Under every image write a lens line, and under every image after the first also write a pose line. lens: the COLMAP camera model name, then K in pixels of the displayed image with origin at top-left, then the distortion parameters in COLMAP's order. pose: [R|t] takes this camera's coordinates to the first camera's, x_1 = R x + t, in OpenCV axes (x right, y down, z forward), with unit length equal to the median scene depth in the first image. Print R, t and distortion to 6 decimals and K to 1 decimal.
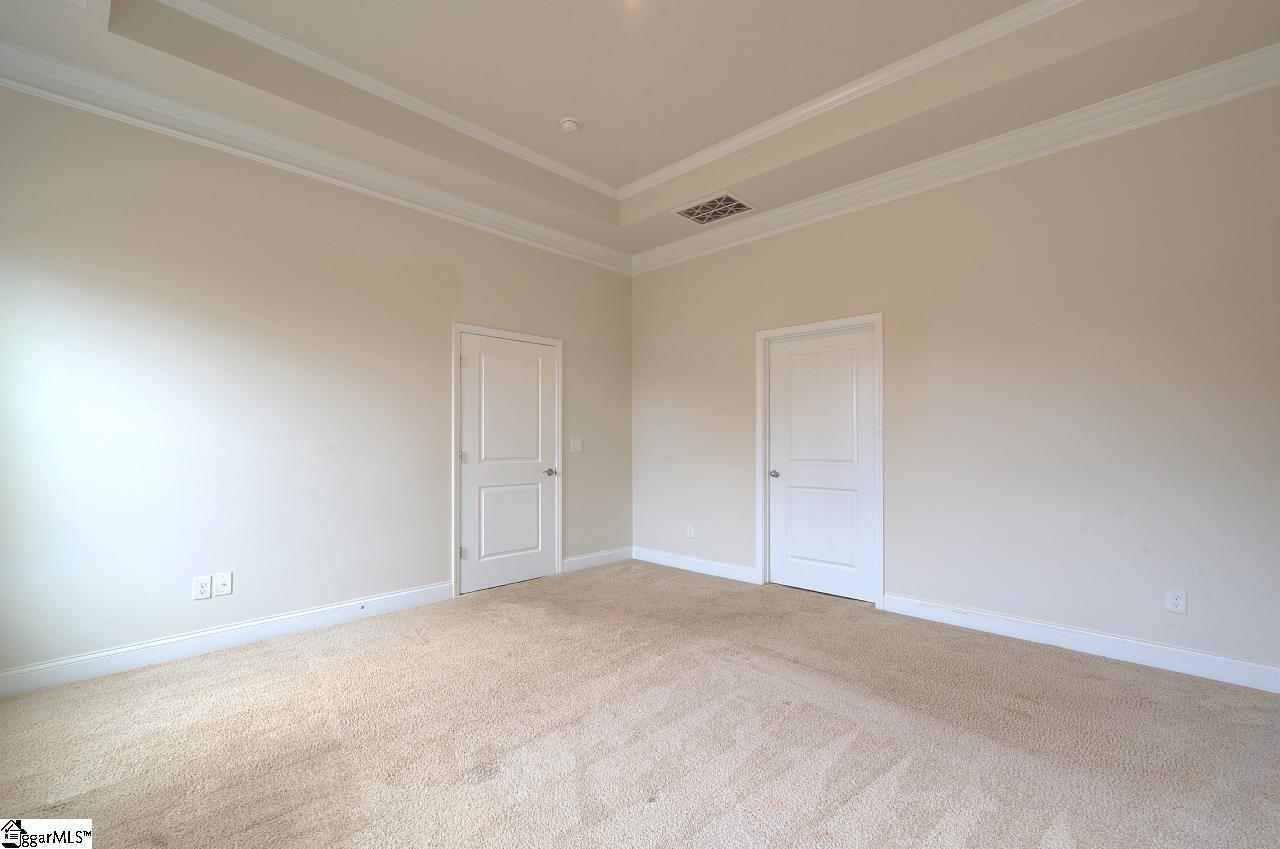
lens RADIAL K [[551.1, 0, 644.1], [0, 551.1, 435.3], [0, 0, 1]] dist [-0.012420, 0.000286]
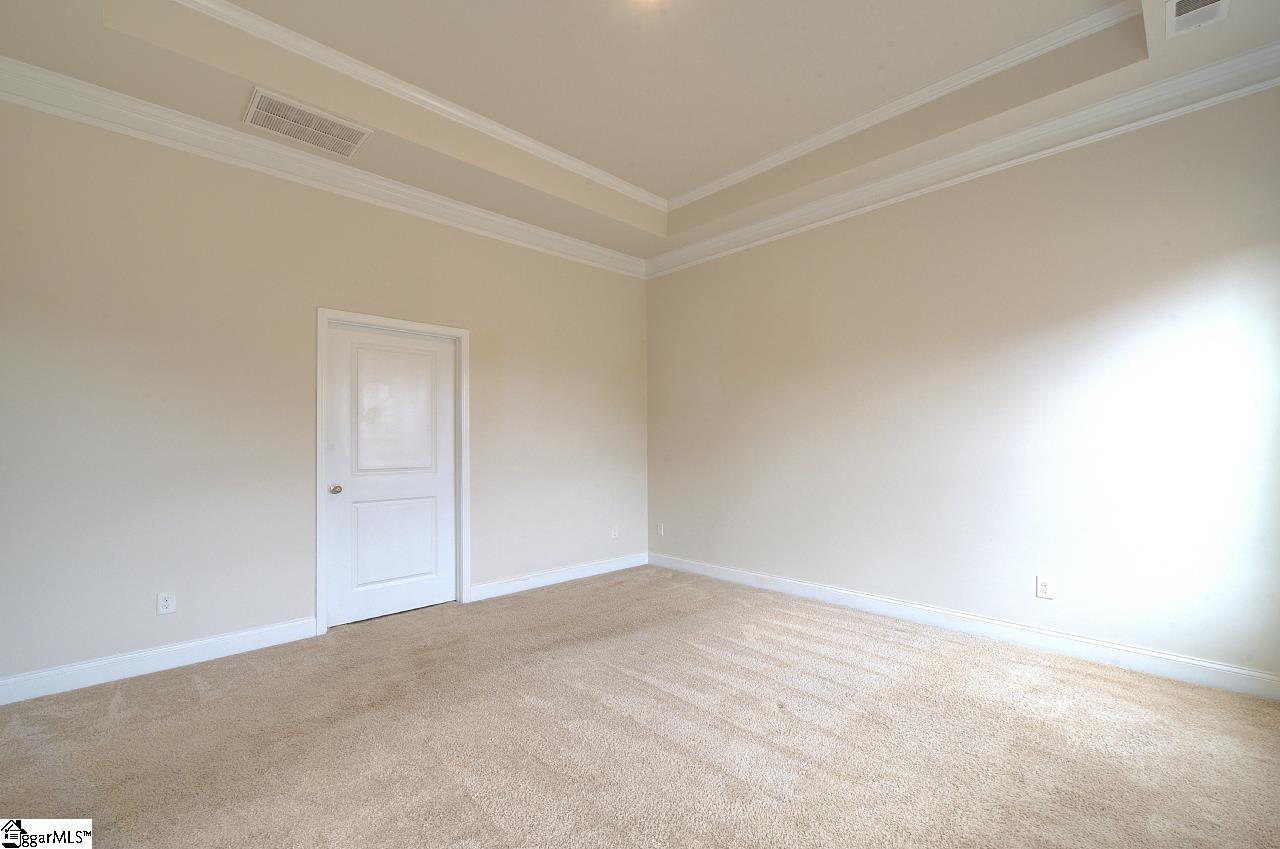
lens RADIAL K [[551.1, 0, 644.1], [0, 551.1, 435.3], [0, 0, 1]] dist [-0.012420, 0.000286]
pose [[0.020170, 0.018537, 0.999625, -0.604557], [-0.002350, 0.999826, -0.018493, 0.004672], [-0.999794, -0.001976, 0.020210, 0.578744]]
